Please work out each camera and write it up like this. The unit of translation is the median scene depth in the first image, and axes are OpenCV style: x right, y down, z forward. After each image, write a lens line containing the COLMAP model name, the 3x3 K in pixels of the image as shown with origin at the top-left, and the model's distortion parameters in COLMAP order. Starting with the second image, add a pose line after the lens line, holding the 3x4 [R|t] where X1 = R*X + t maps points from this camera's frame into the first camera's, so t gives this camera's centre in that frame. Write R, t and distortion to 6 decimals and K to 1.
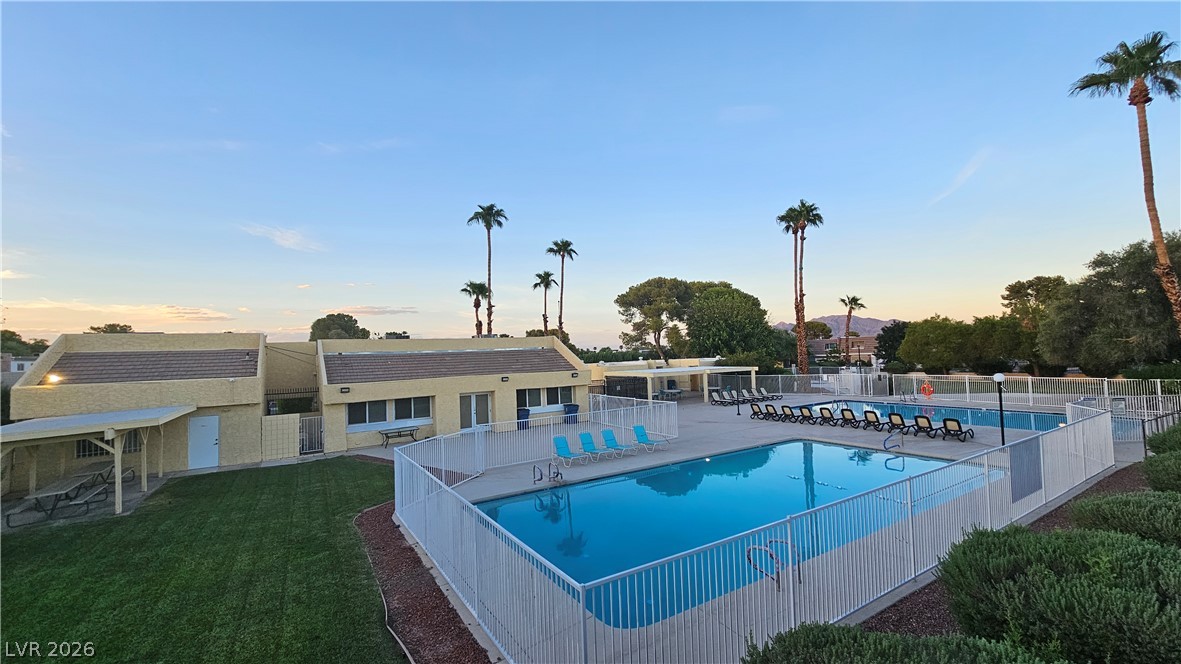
lens RADIAL K [[478.6, 0, 590.5], [0, 478.6, 332.0], [0, 0, 1]] dist [-0.000744, 0.000402]
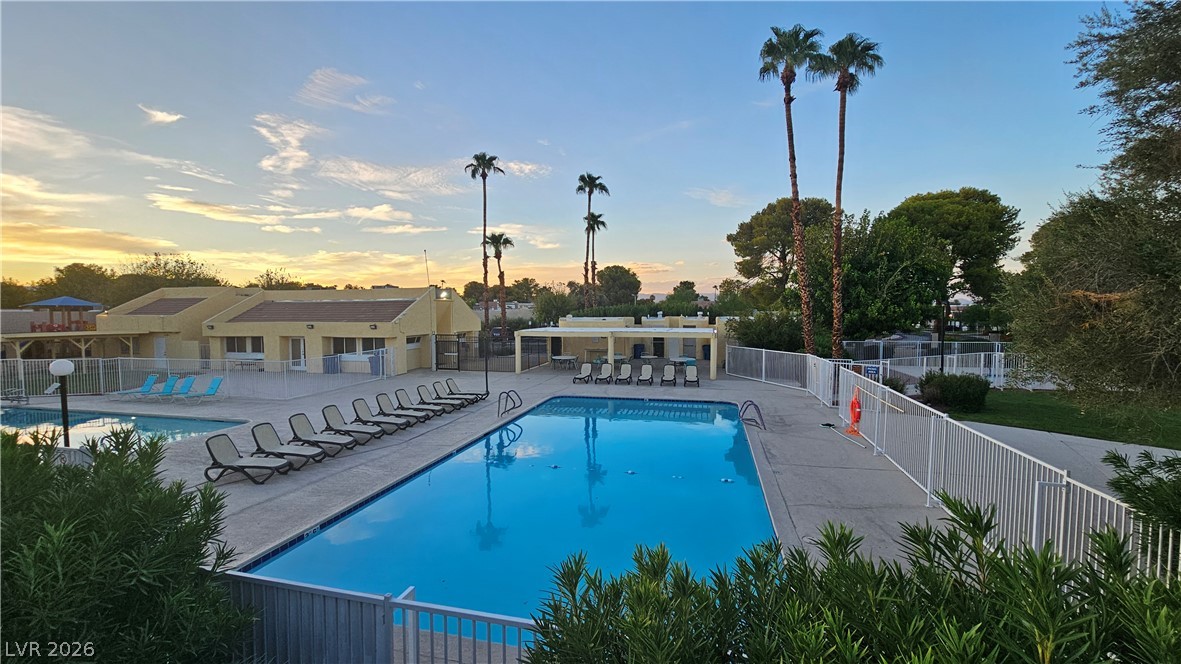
lens RADIAL K [[478.6, 0, 590.5], [0, 478.6, 332.0], [0, 0, 1]] dist [-0.000744, 0.000402]
pose [[0.697007, 0.062060, -0.714374, 1.091366], [0.014728, 0.994798, 0.100792, 0.009520], [0.716913, -0.080774, 0.692467, 0.713454]]
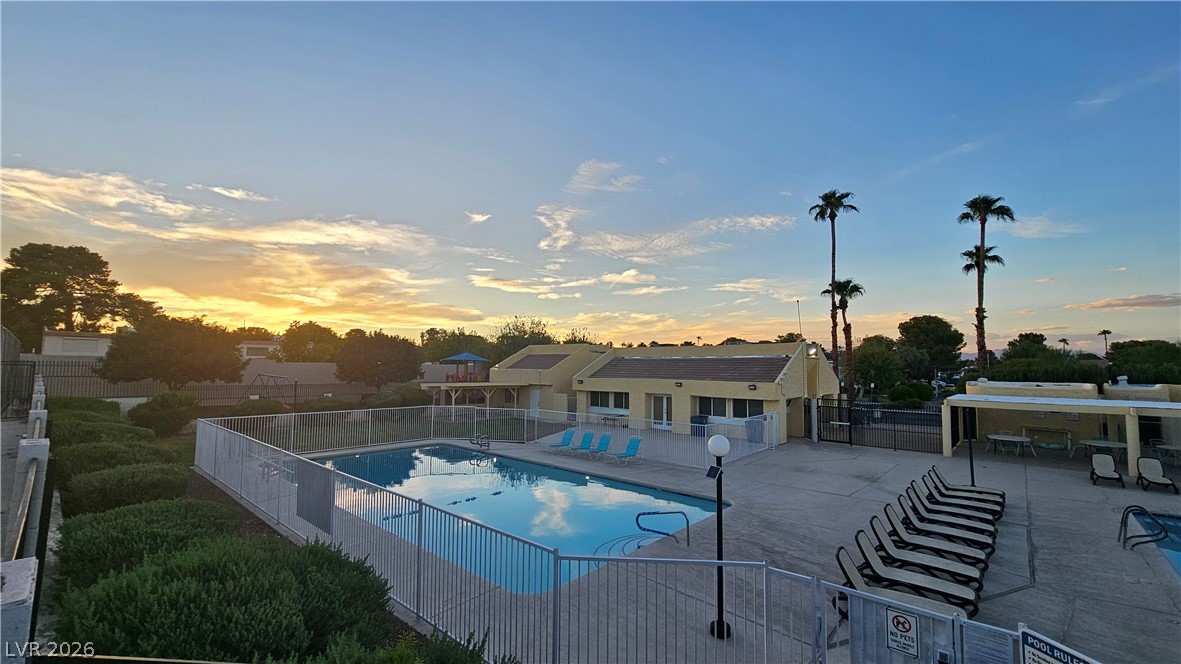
lens RADIAL K [[478.6, 0, 590.5], [0, 478.6, 332.0], [0, 0, 1]] dist [-0.000744, 0.000402]
pose [[0.290524, -0.032013, -0.956332, 0.793360], [0.023949, 0.999370, -0.026178, 0.005548], [0.956568, -0.015297, 0.291108, 0.512501]]
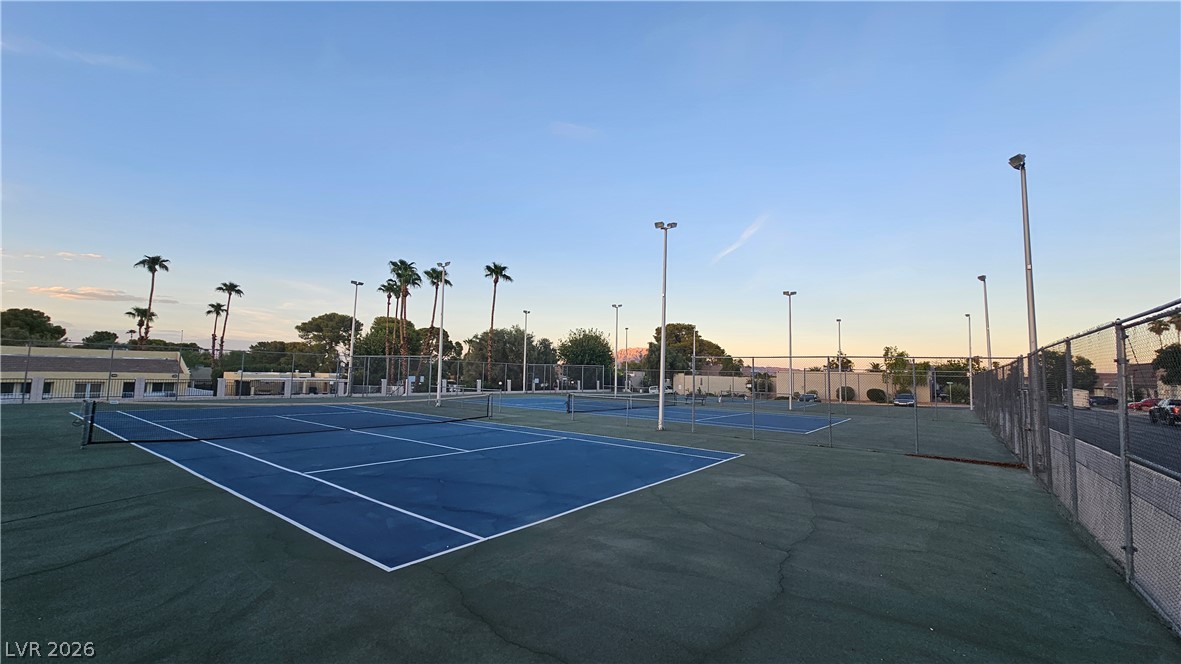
lens RADIAL K [[478.6, 0, 590.5], [0, 478.6, 332.0], [0, 0, 1]] dist [-0.000744, 0.000402]
pose [[0.930394, 0.085099, 0.356547, 0.810813], [-0.069826, 0.996013, -0.055514, -0.083637], [-0.359850, 0.026754, 0.932627, -1.261299]]
